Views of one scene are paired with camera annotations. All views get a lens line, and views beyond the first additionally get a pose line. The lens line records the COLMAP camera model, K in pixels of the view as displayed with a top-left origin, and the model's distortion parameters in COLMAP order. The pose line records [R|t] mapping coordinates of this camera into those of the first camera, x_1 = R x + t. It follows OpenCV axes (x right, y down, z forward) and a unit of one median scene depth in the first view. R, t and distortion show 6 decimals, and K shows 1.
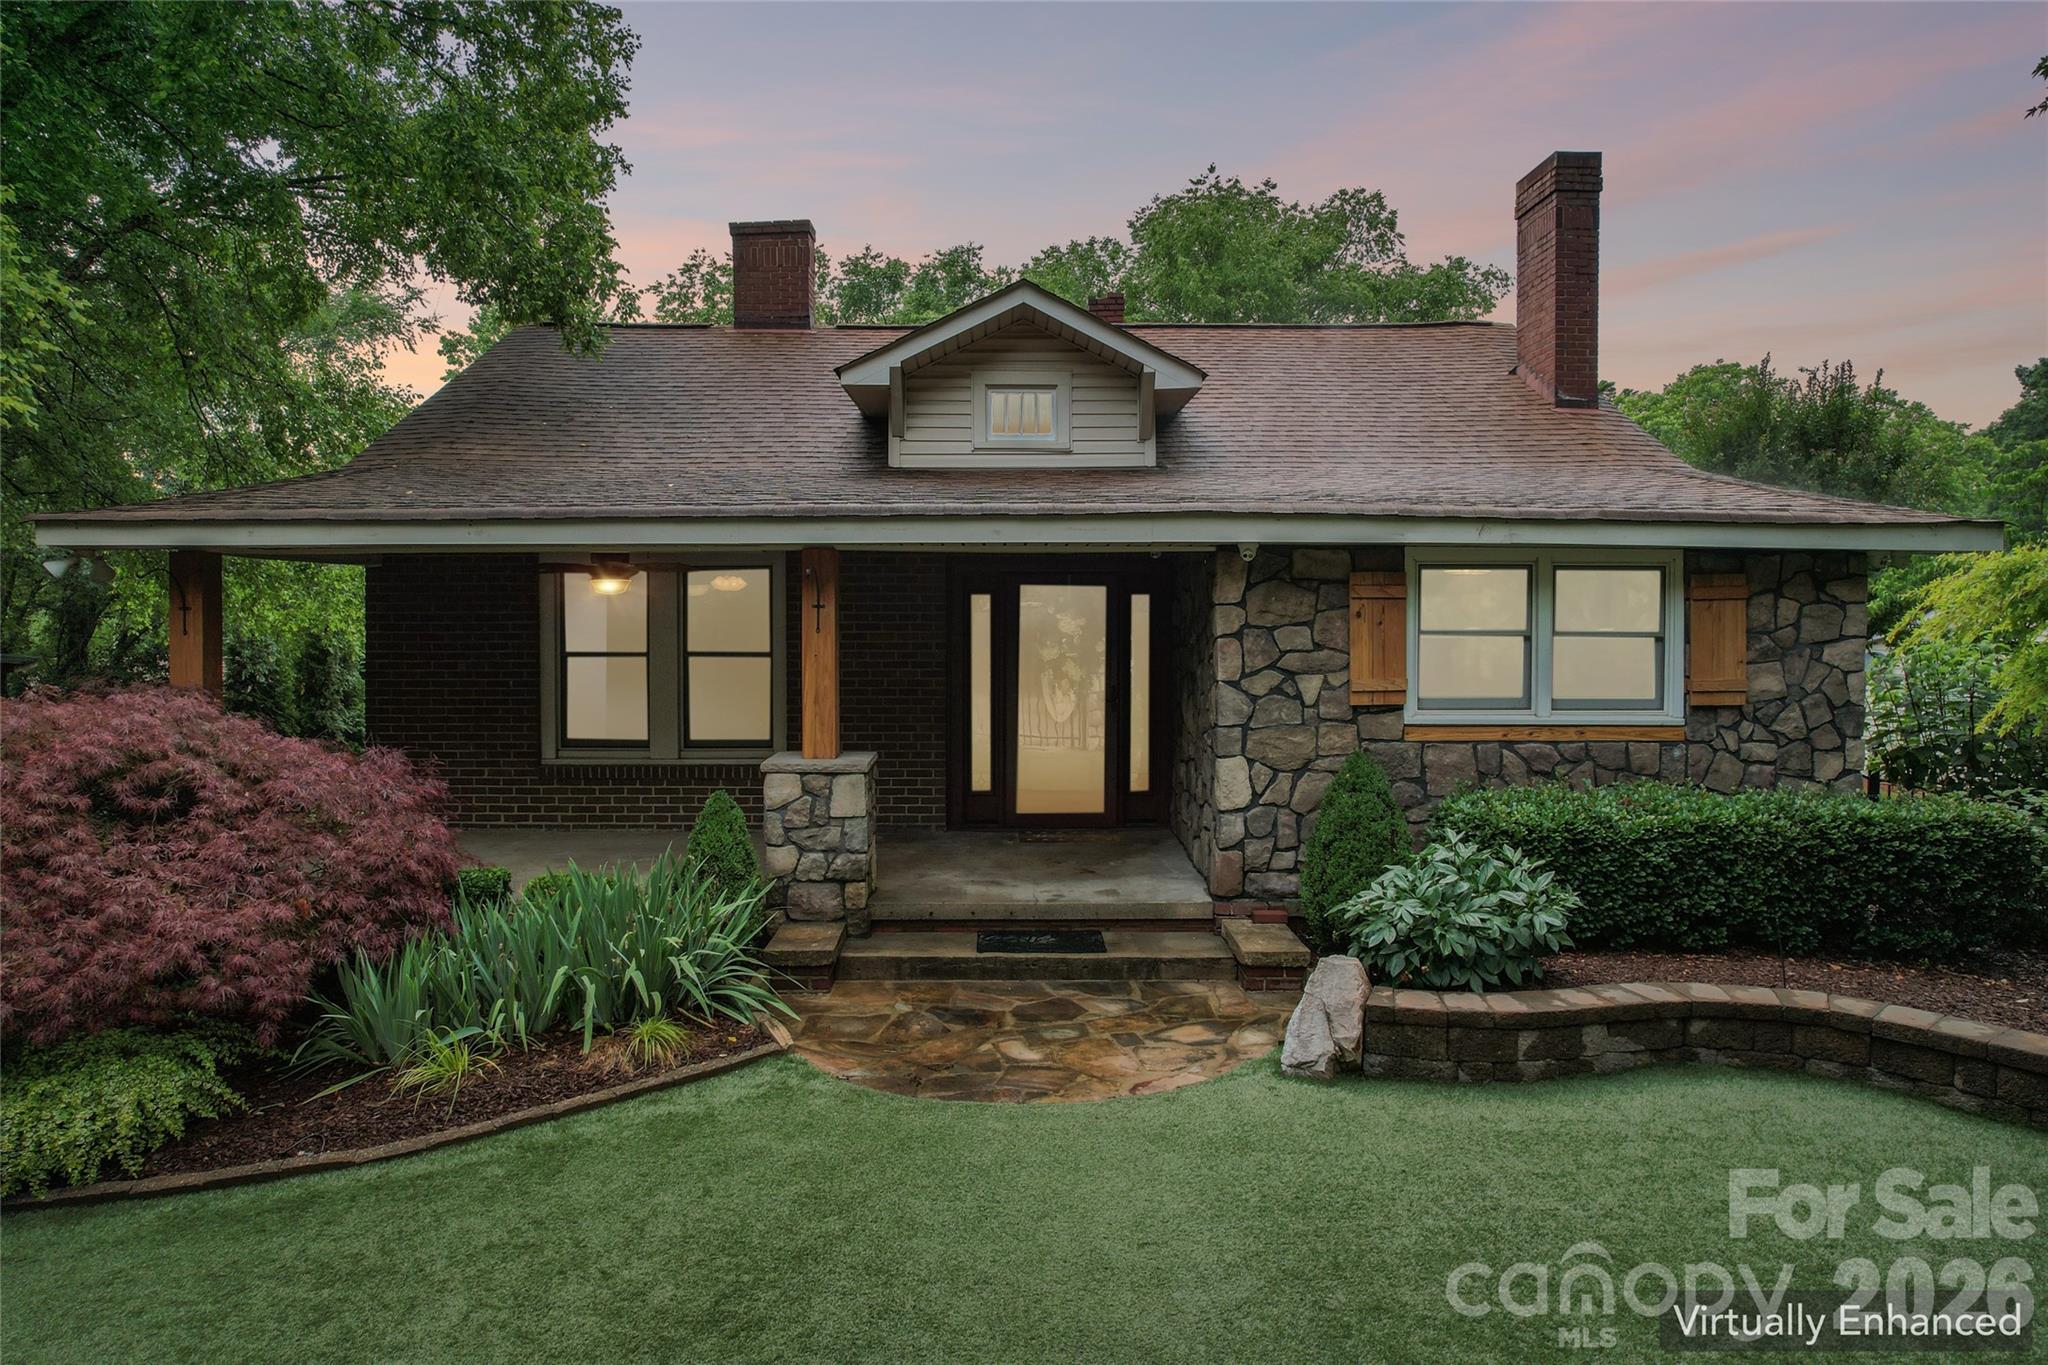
lens RADIAL K [[1350.3, 0, 991.0], [0, 1350.3, 677.0], [0, 0, 1]] dist [-0.036190, -0.004143]
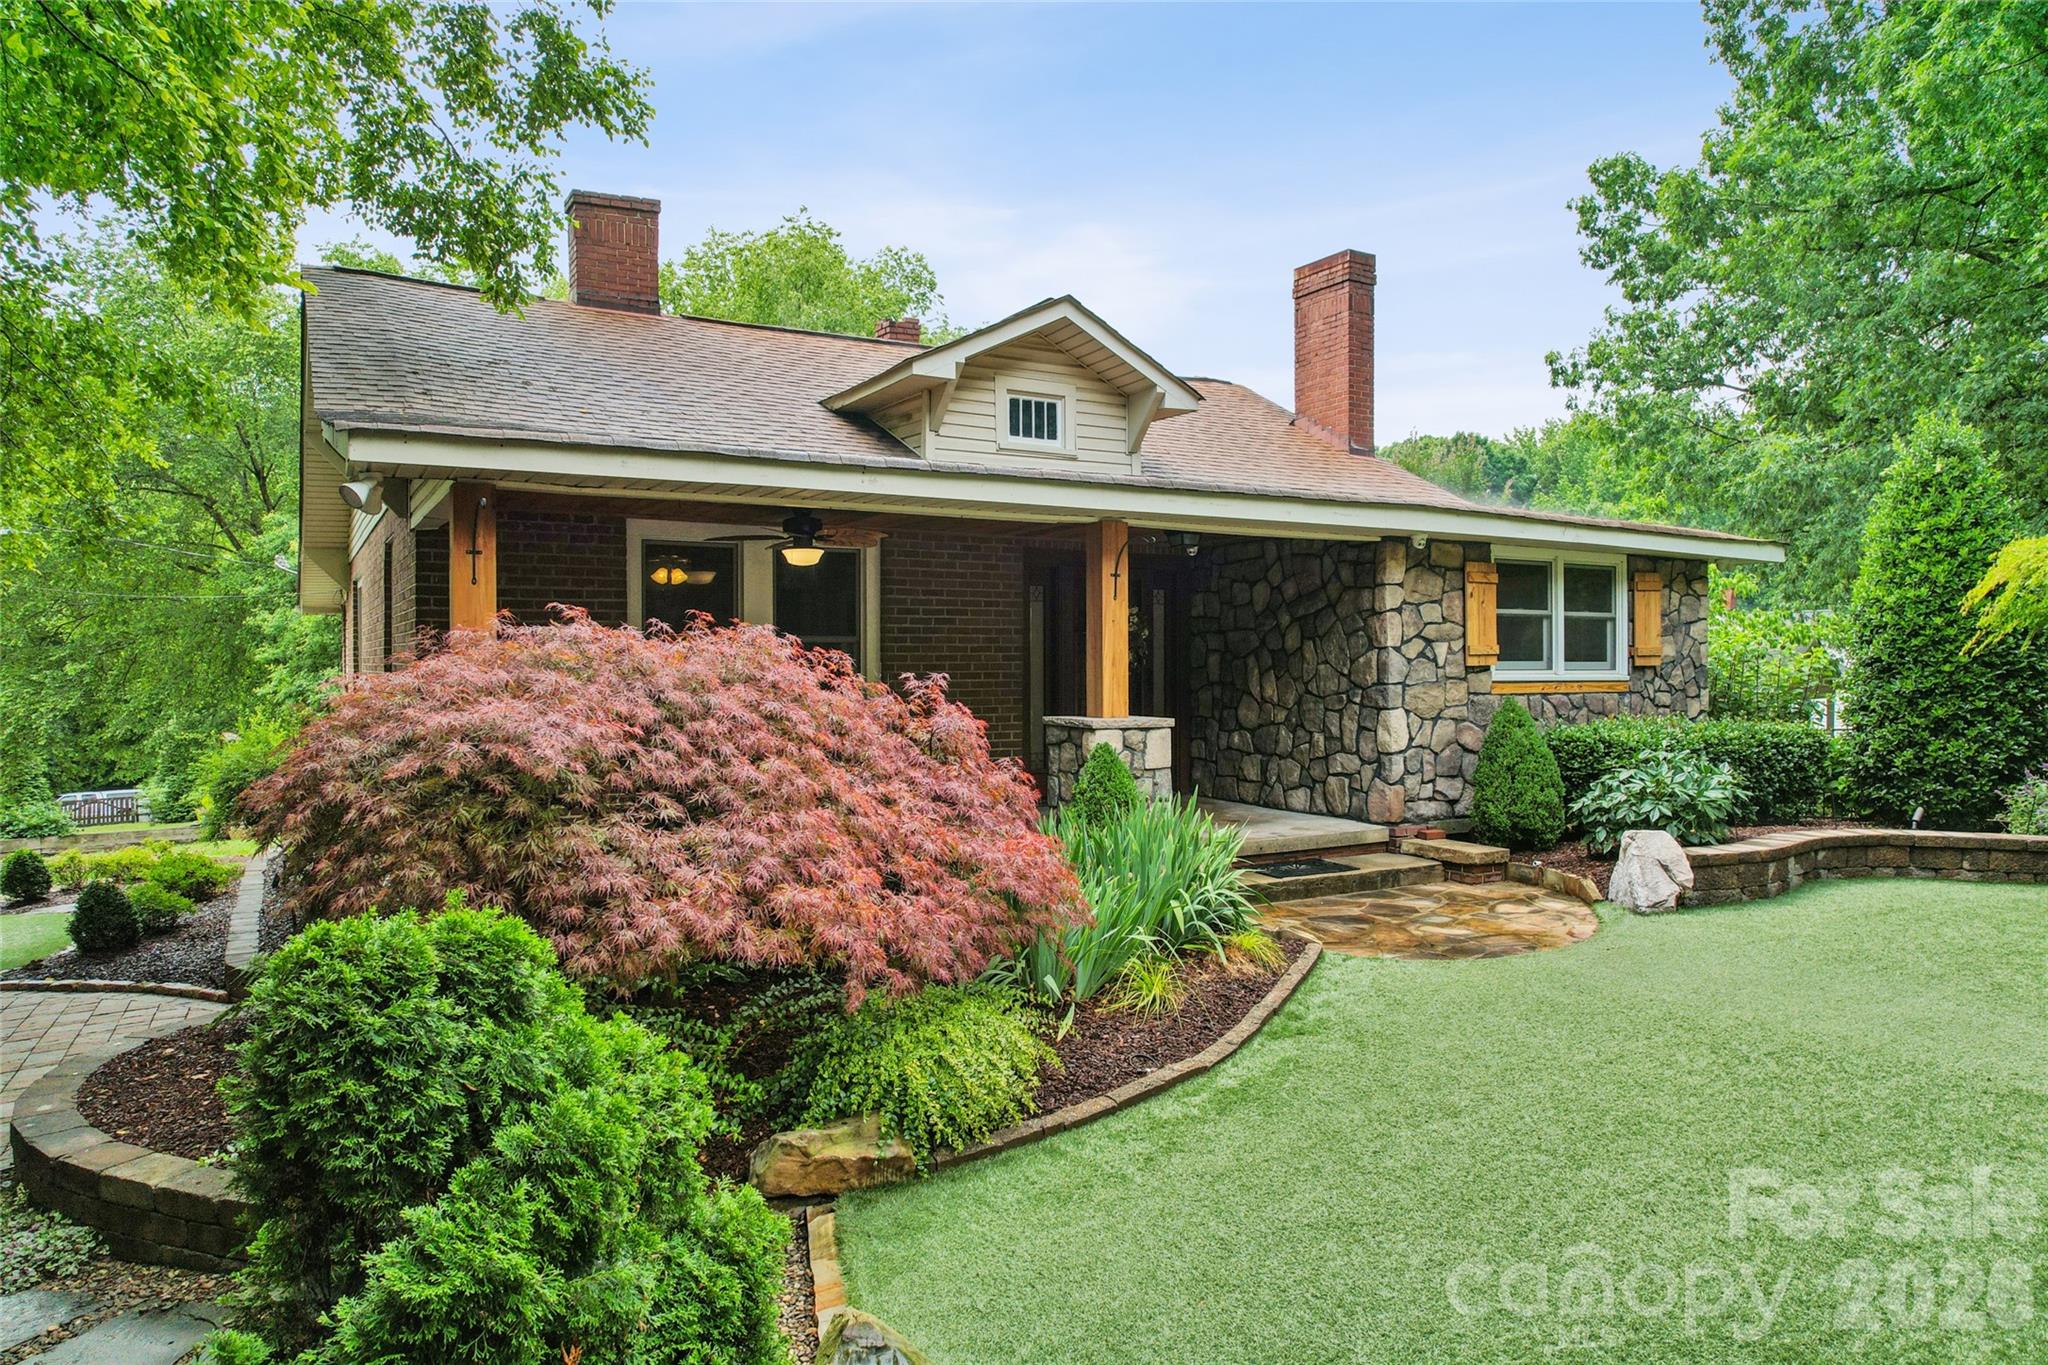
lens RADIAL K [[1367.0, 0, 1032.2], [0, 1367.0, 724.5], [0, 0, 1]] dist [-0.043425, -0.000375]
pose [[0.858424, -0.024657, 0.512347, -0.747081], [0.028866, 0.999583, -0.000258, 0.064724], [-0.512127, 0.015011, 0.858778, 0.103927]]
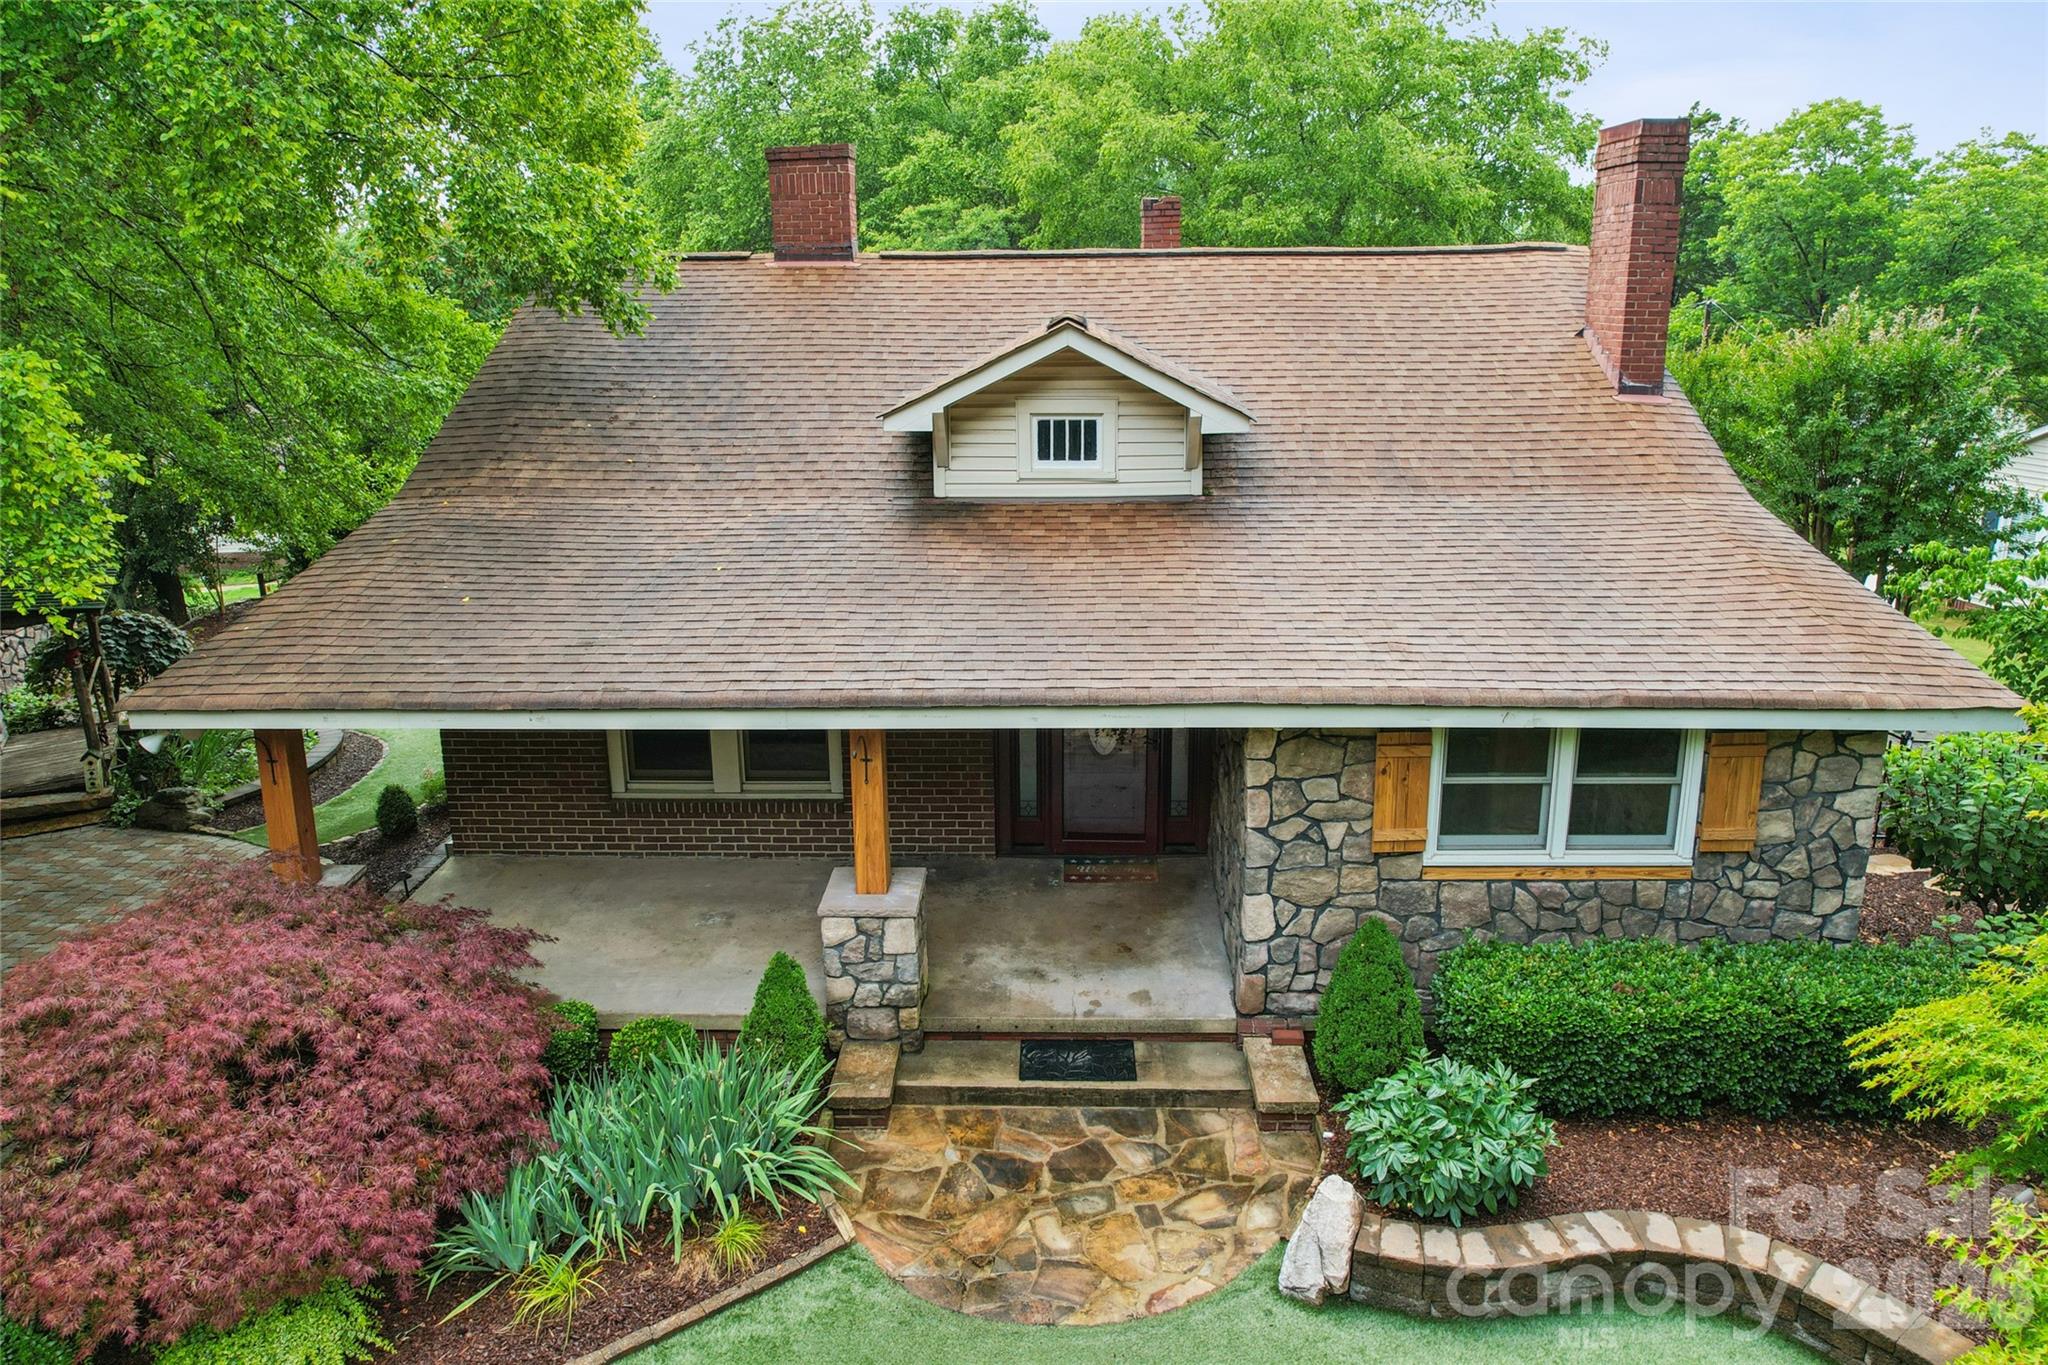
lens RADIAL K [[1365.6, 0, 1017.6], [0, 1365.6, 635.2], [0, 0, 1]] dist [-0.043750, 0.008101]
pose [[0.999536, -0.003774, -0.030220, 0.022391], [0.010106, 0.977168, 0.212229, -0.372663], [0.028729, -0.212436, 0.976753, -0.011706]]
